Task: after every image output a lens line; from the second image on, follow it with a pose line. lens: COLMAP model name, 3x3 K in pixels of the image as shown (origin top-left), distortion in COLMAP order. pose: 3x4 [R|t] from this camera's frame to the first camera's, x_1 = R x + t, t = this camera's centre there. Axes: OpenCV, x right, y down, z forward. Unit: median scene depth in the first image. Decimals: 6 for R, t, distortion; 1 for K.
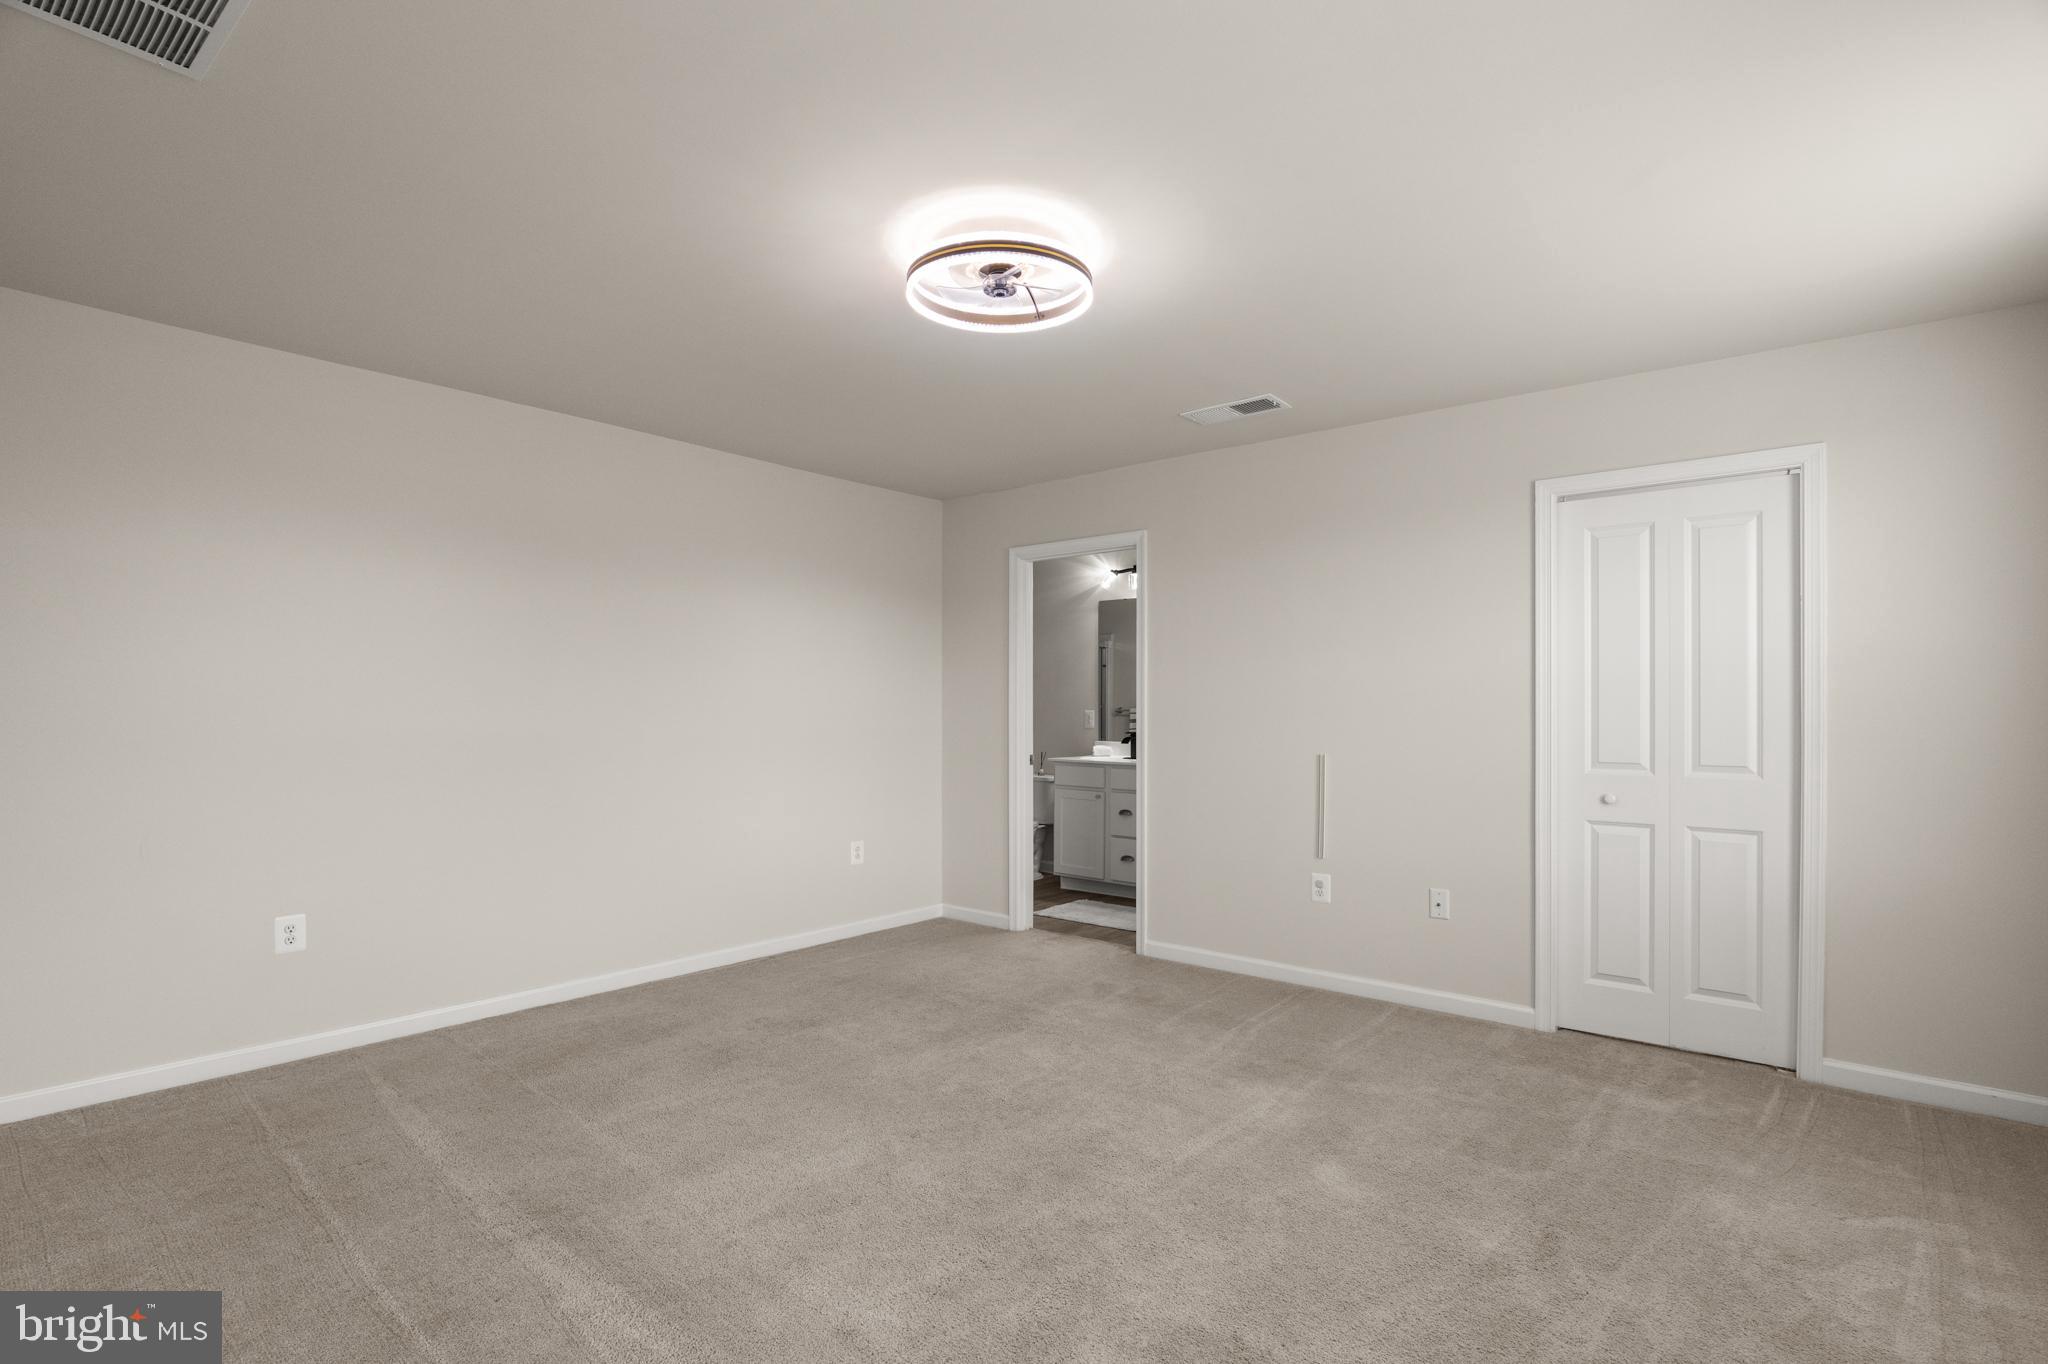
lens RADIAL K [[976.1, 0, 1024.6], [0, 976.1, 691.6], [0, 0, 1]] dist [-0.014833, 0.000381]
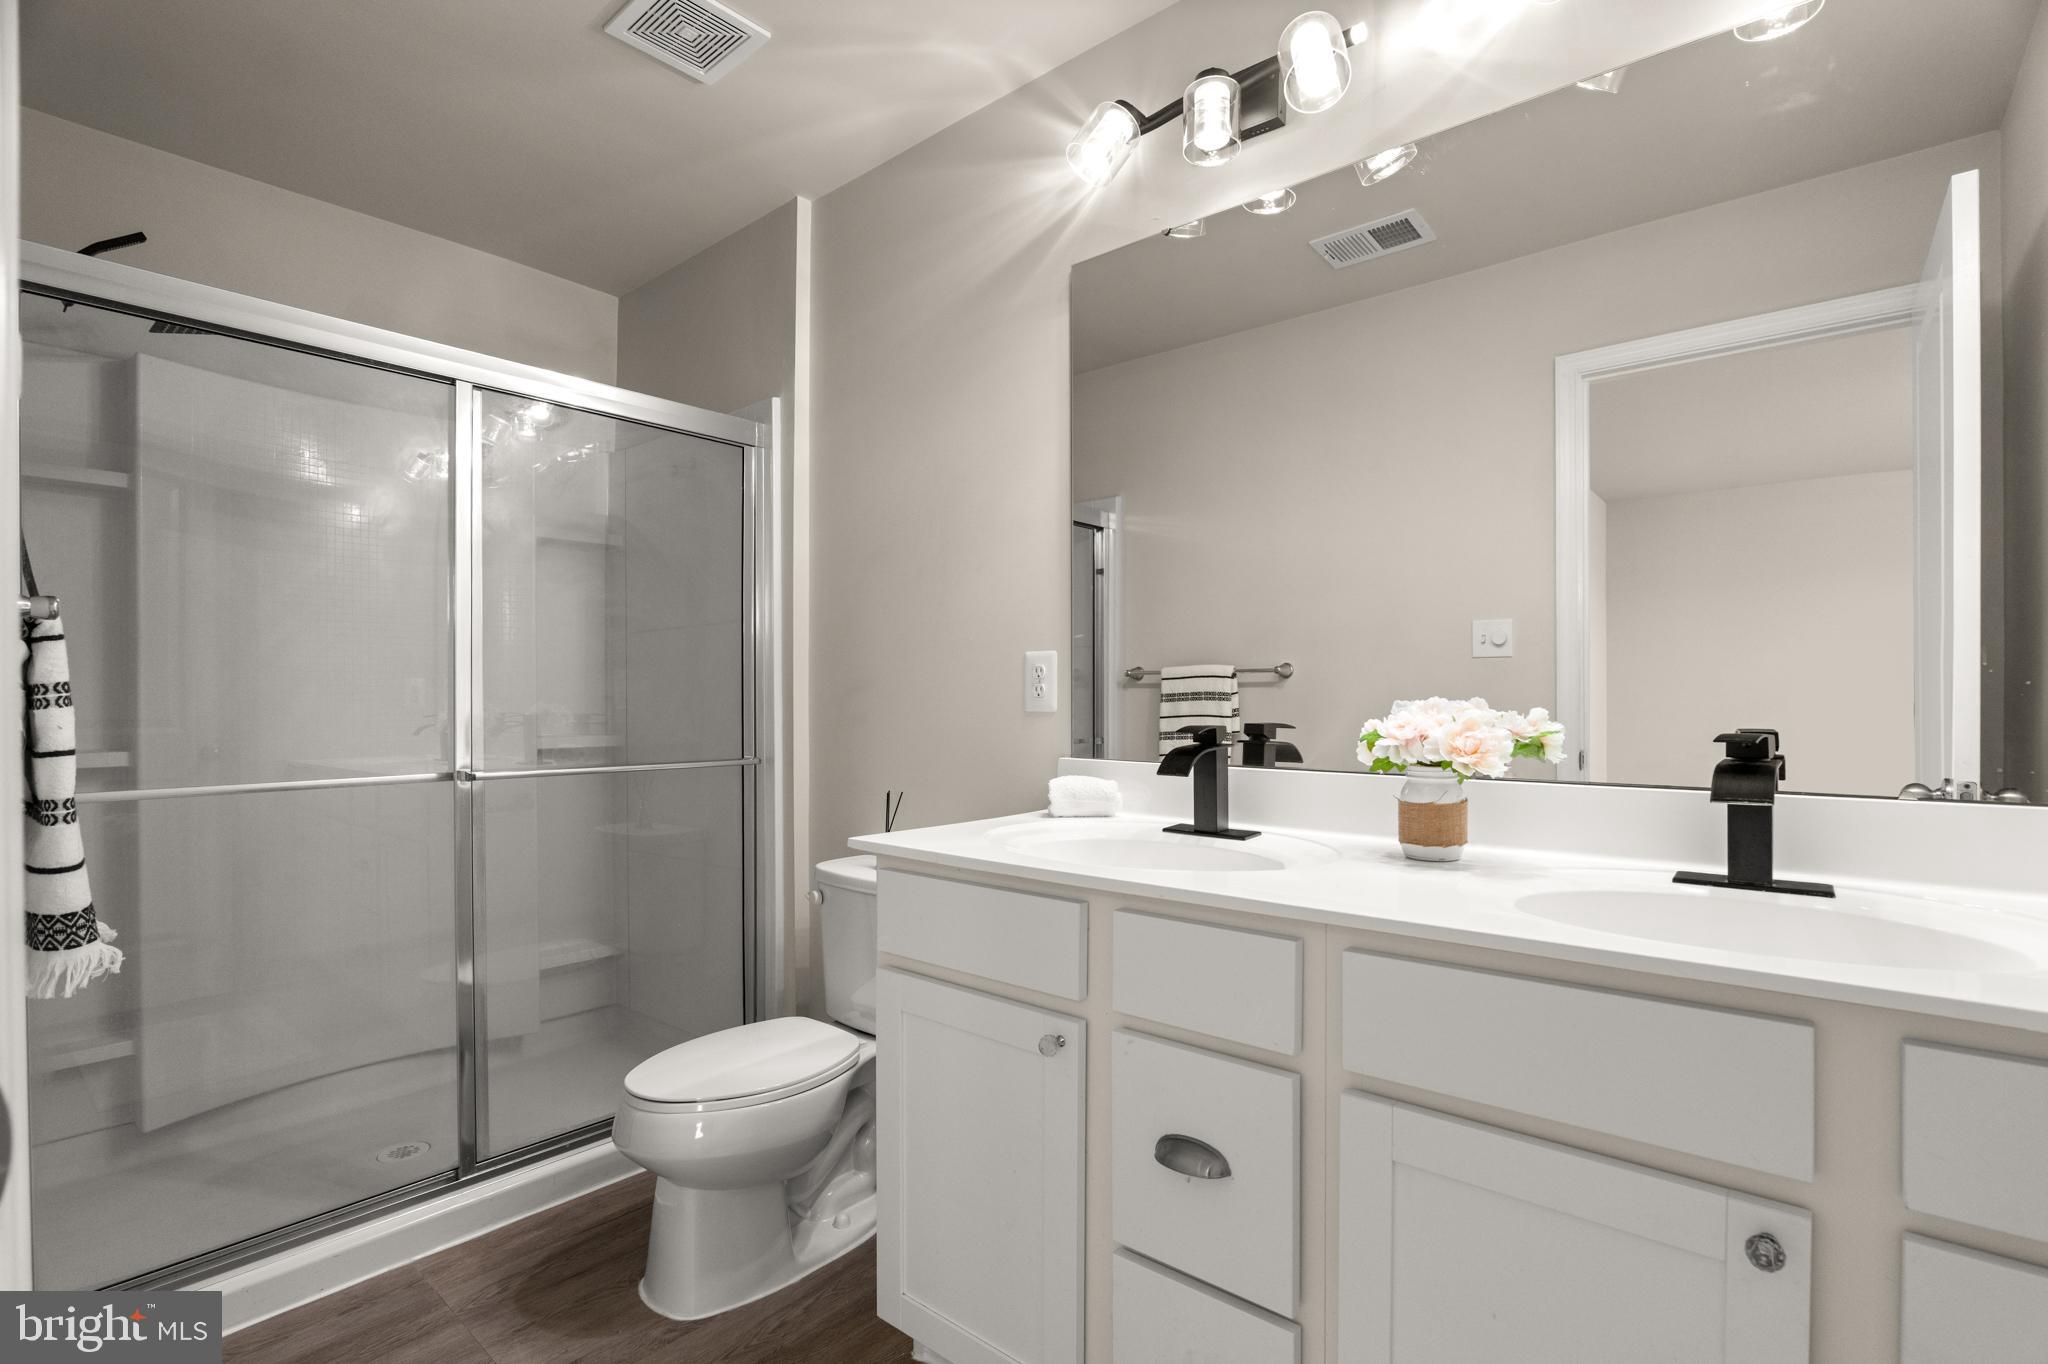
lens RADIAL K [[976.1, 0, 1023.2], [0, 976.1, 689.6], [0, 0, 1]] dist [-0.014833, 0.000381]
pose [[0.999980, -0.001909, -0.006025, 0.063855], [0.001948, 0.999977, 0.006476, 0.028874], [0.006012, -0.006488, 0.999961, 0.723162]]
